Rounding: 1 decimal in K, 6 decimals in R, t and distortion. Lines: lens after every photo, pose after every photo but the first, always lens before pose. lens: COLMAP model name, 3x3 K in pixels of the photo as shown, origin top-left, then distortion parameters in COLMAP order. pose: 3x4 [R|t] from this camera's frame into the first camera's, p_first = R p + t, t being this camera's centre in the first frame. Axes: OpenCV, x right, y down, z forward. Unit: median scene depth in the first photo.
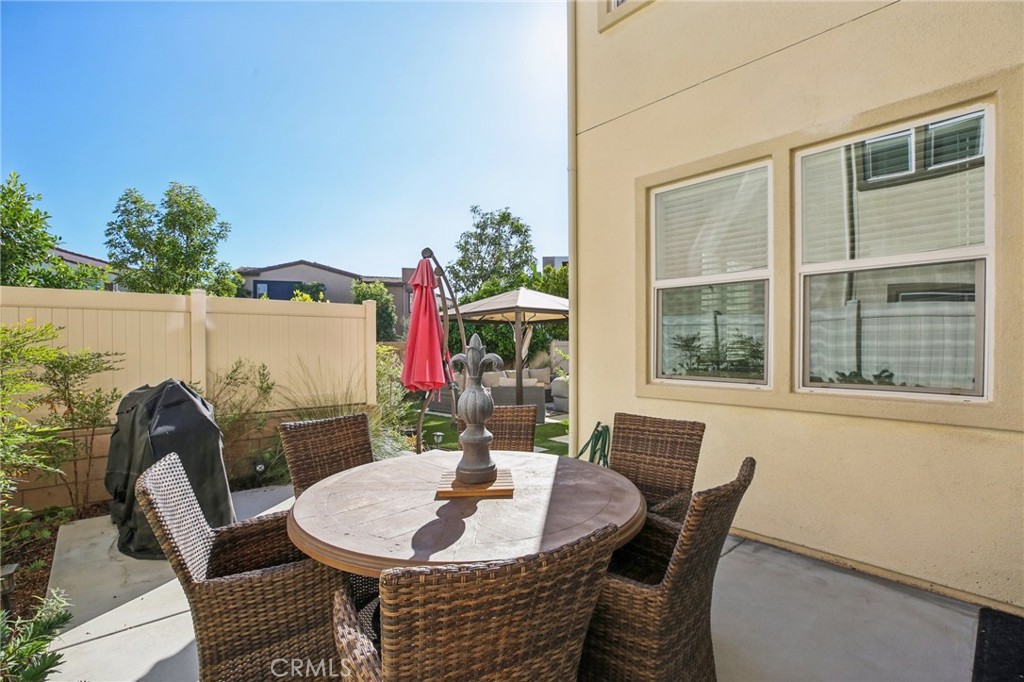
lens RADIAL K [[461.2, 0, 511.4], [0, 461.2, 341.3], [0, 0, 1]] dist [-0.000894, 0.000599]
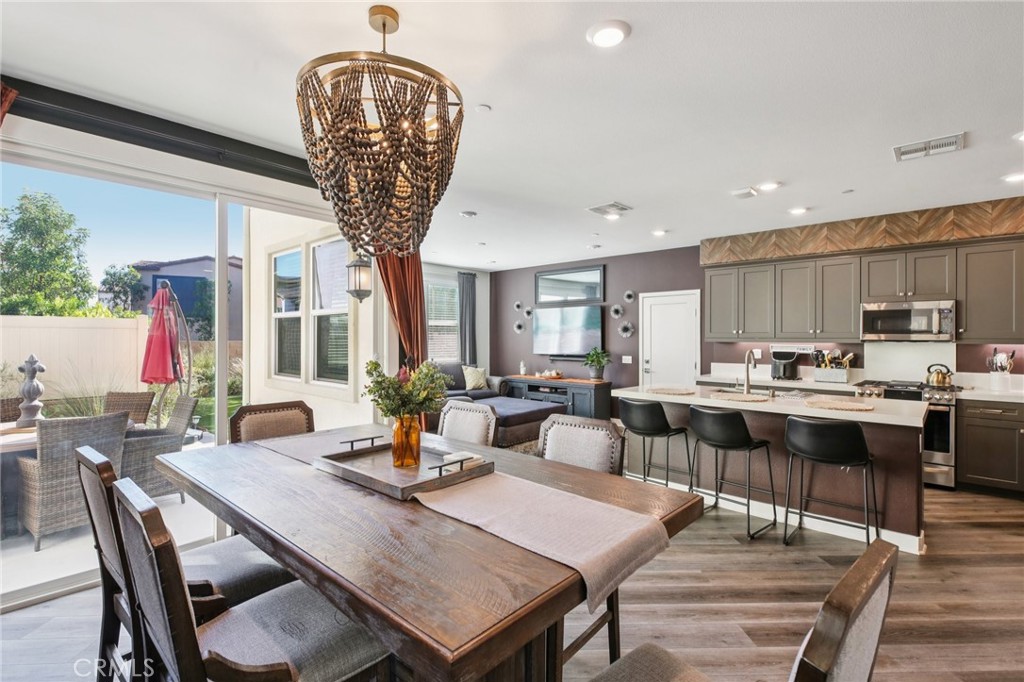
lens RADIAL K [[461.2, 0, 513.5], [0, 461.2, 339.6], [0, 0, 1]] dist [-0.000894, 0.000599]
pose [[0.993337, 0.004701, 0.115146, 0.246429], [-0.005460, 0.999965, 0.006280, -0.014782], [-0.115112, -0.006867, 0.993329, -0.171905]]
